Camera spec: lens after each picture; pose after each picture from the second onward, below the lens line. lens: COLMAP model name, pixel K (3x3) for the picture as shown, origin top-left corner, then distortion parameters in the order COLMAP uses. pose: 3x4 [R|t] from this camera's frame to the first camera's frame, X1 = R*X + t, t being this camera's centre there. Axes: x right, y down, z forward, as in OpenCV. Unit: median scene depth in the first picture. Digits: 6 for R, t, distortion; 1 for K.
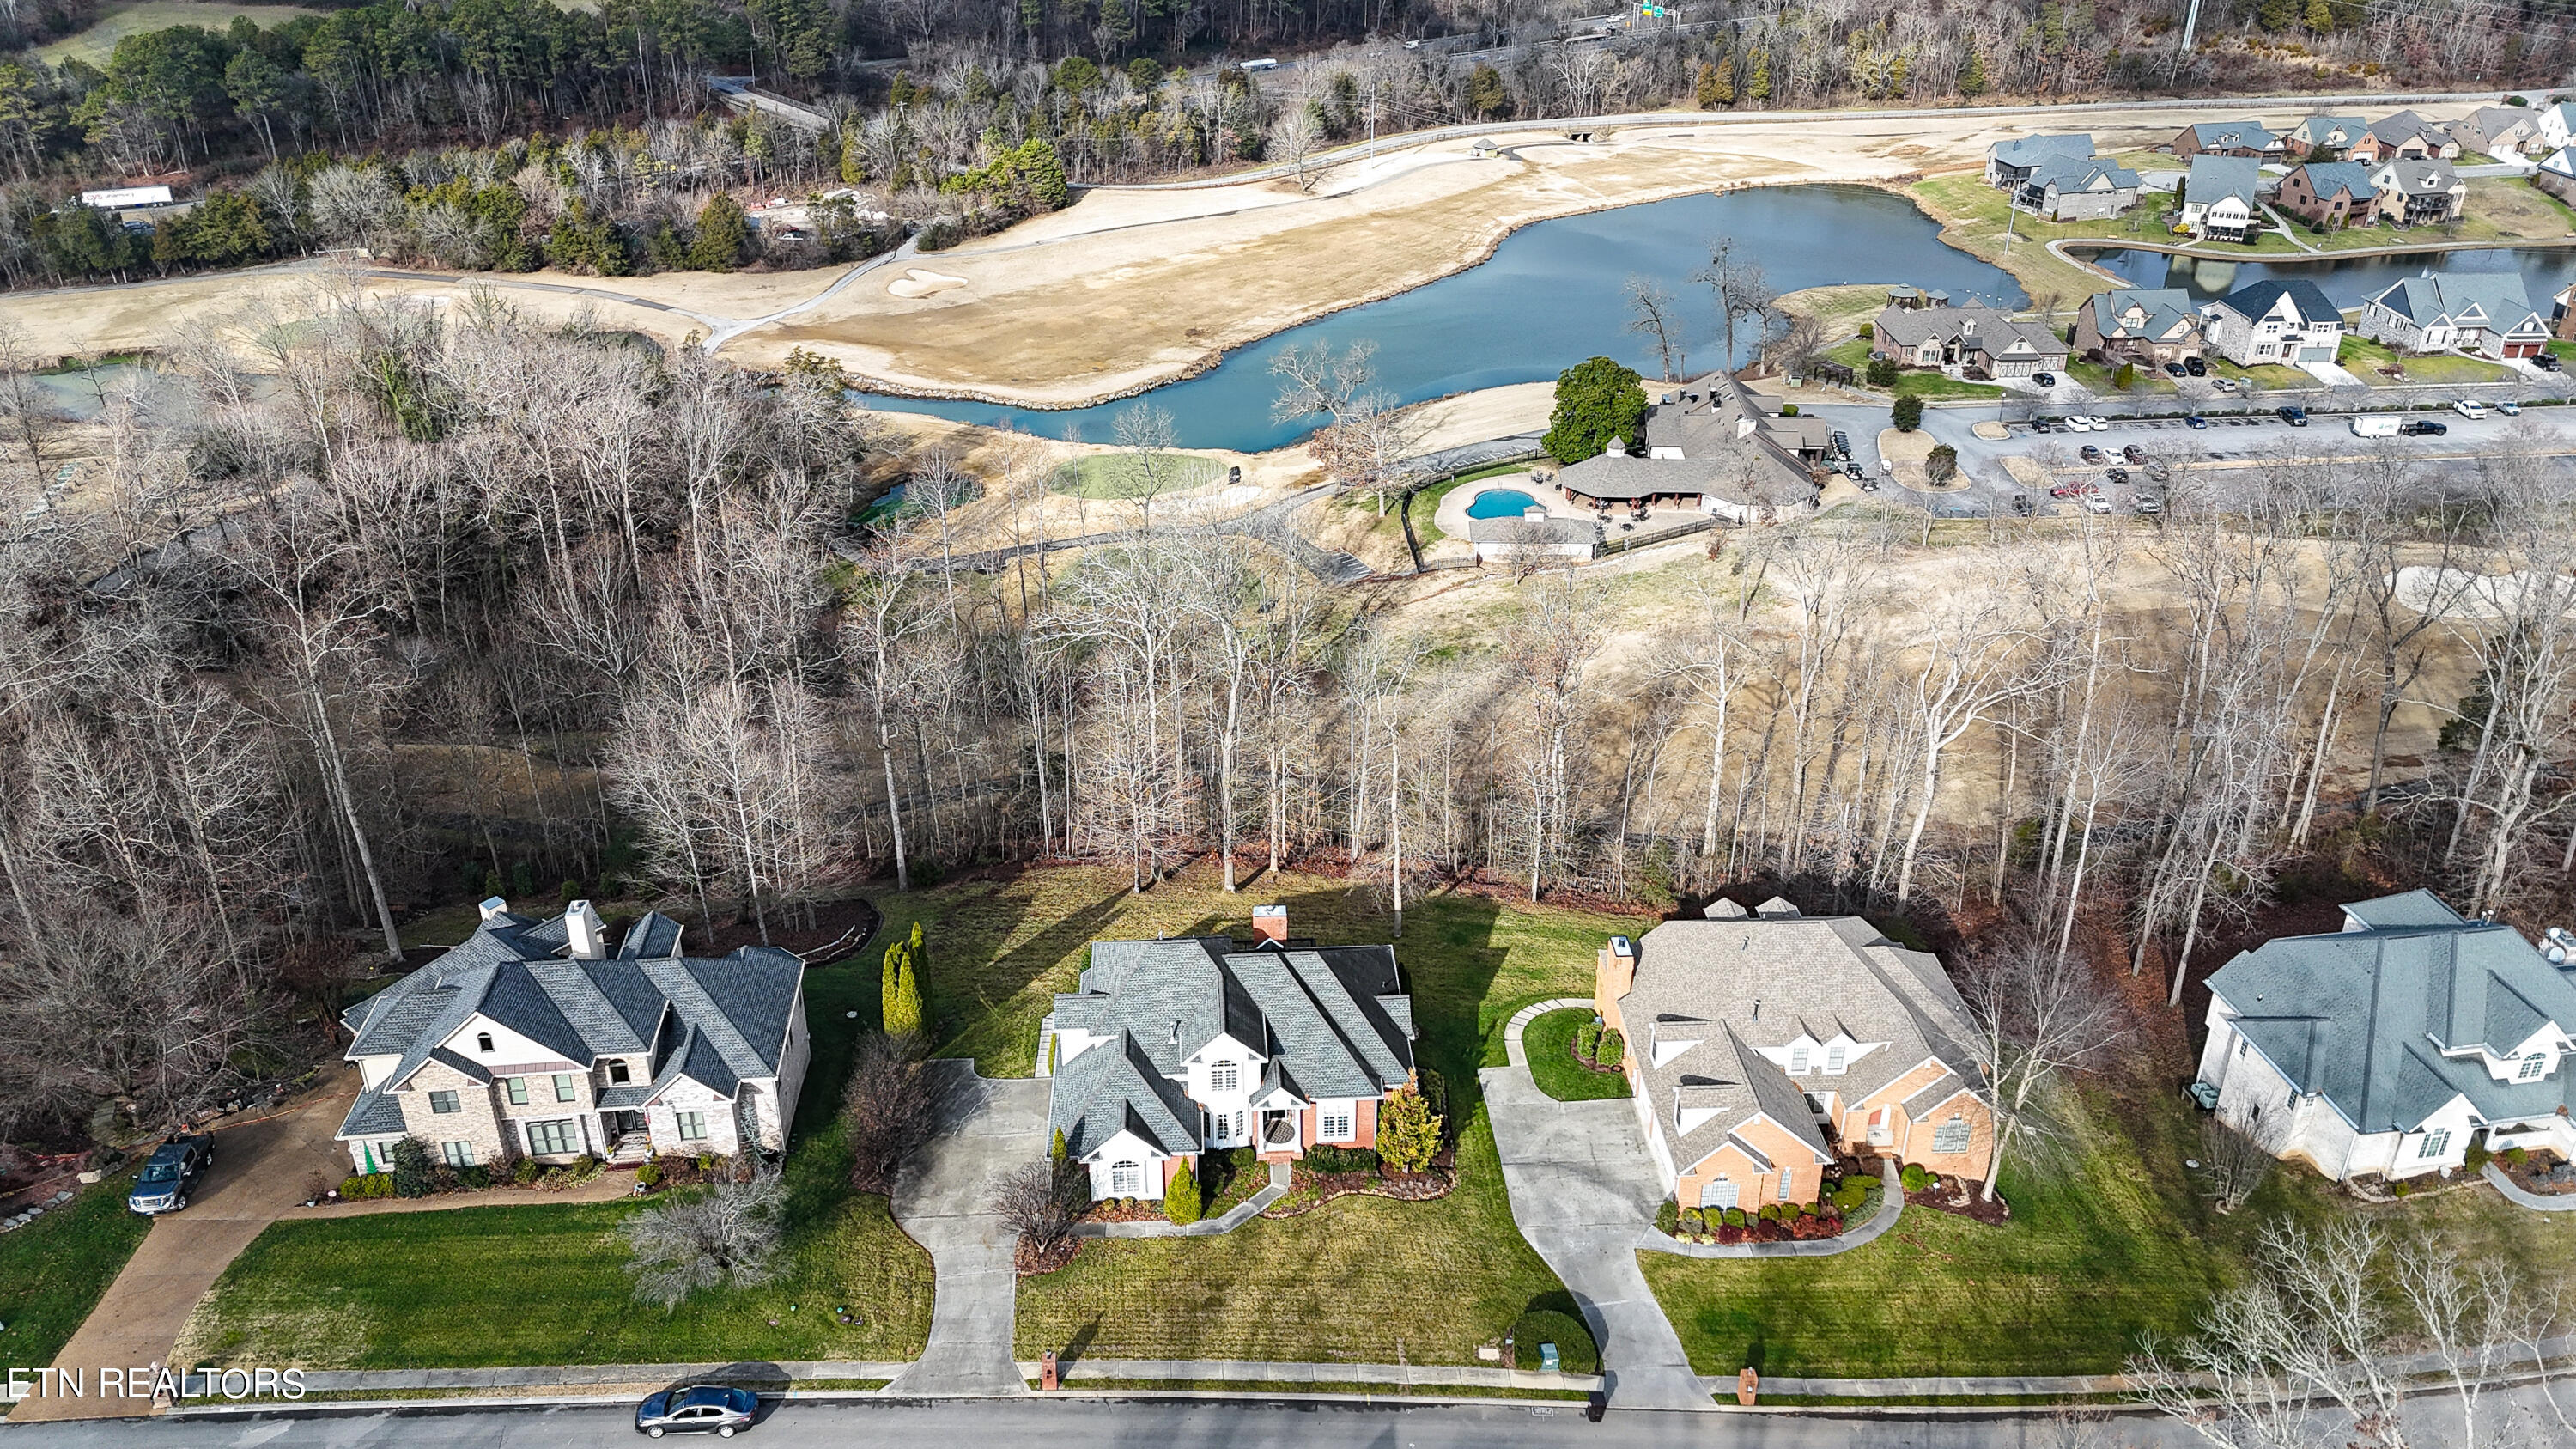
lens RADIAL K [[1906.4, 0, 1288.0], [0, 1906.4, 724.5], [0, 0, 1]] dist [0.100181, -0.085972]
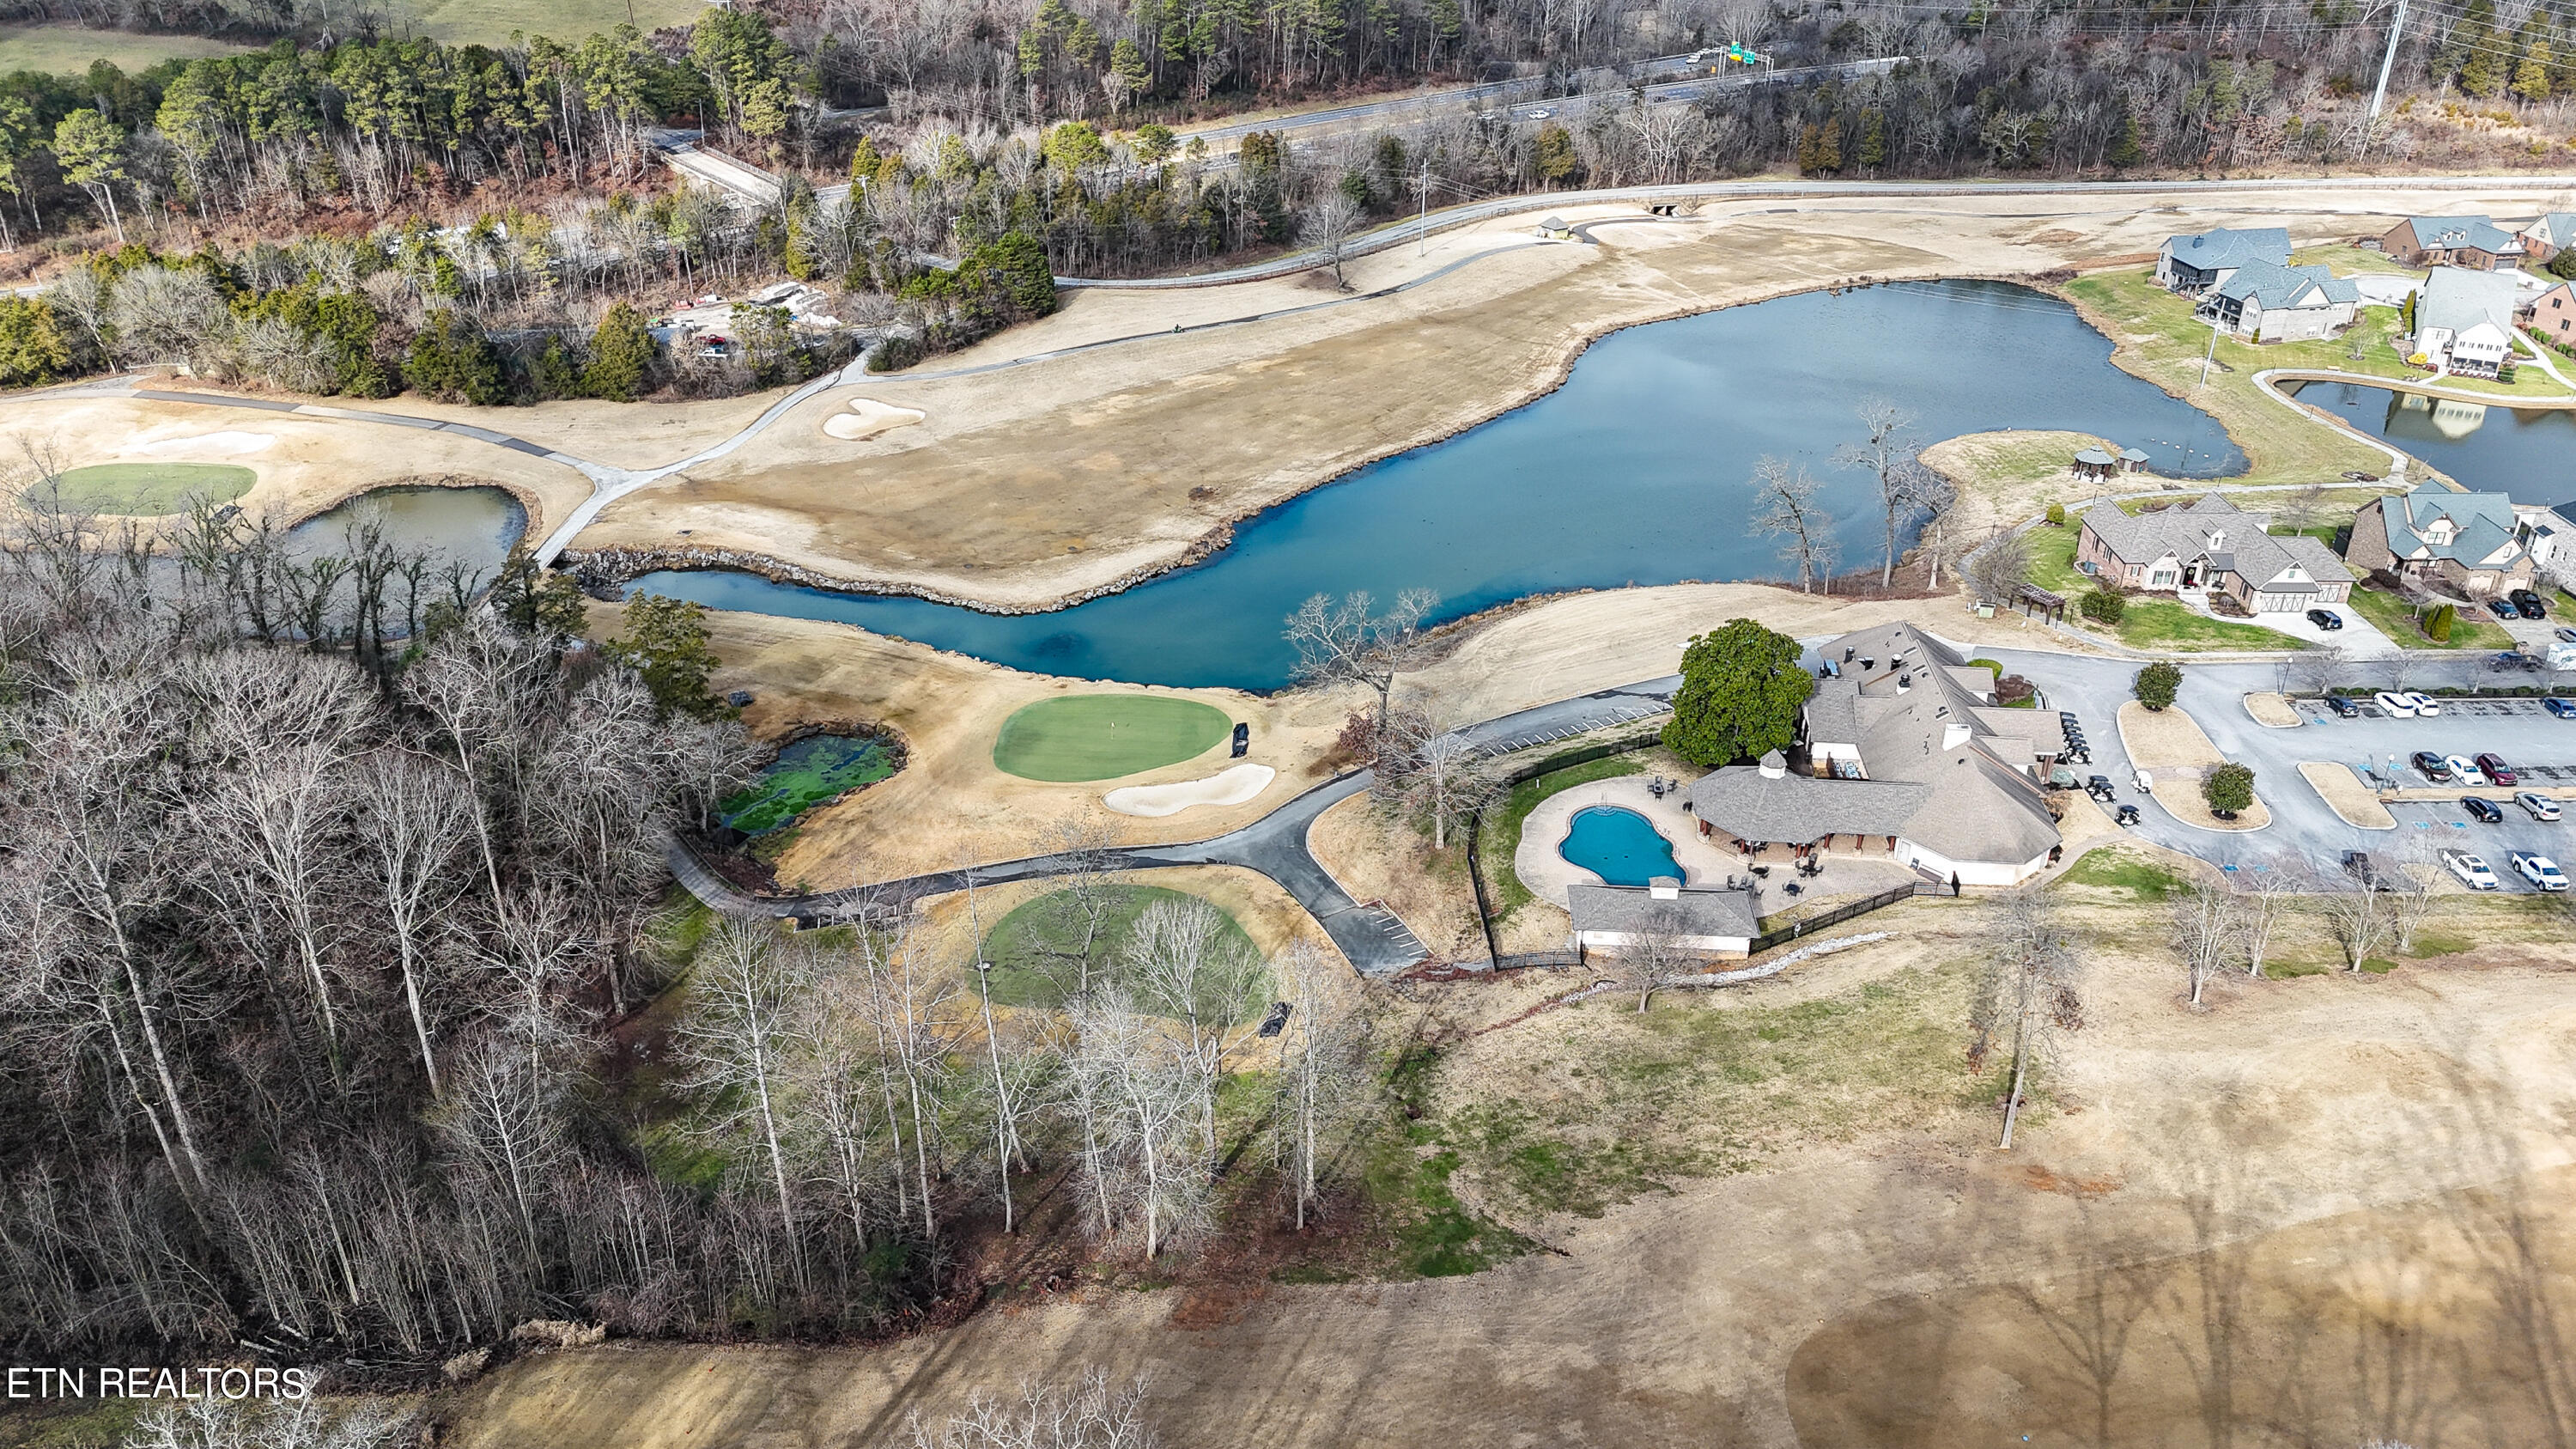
lens RADIAL K [[1906.4, 0, 1288.0], [0, 1906.4, 724.5], [0, 0, 1]] dist [0.100181, -0.085972]
pose [[0.999737, 0.017309, -0.015049, 0.001323], [-0.017256, 0.999844, 0.003655, -0.097642], [0.015109, -0.003394, 0.999880, 0.176530]]
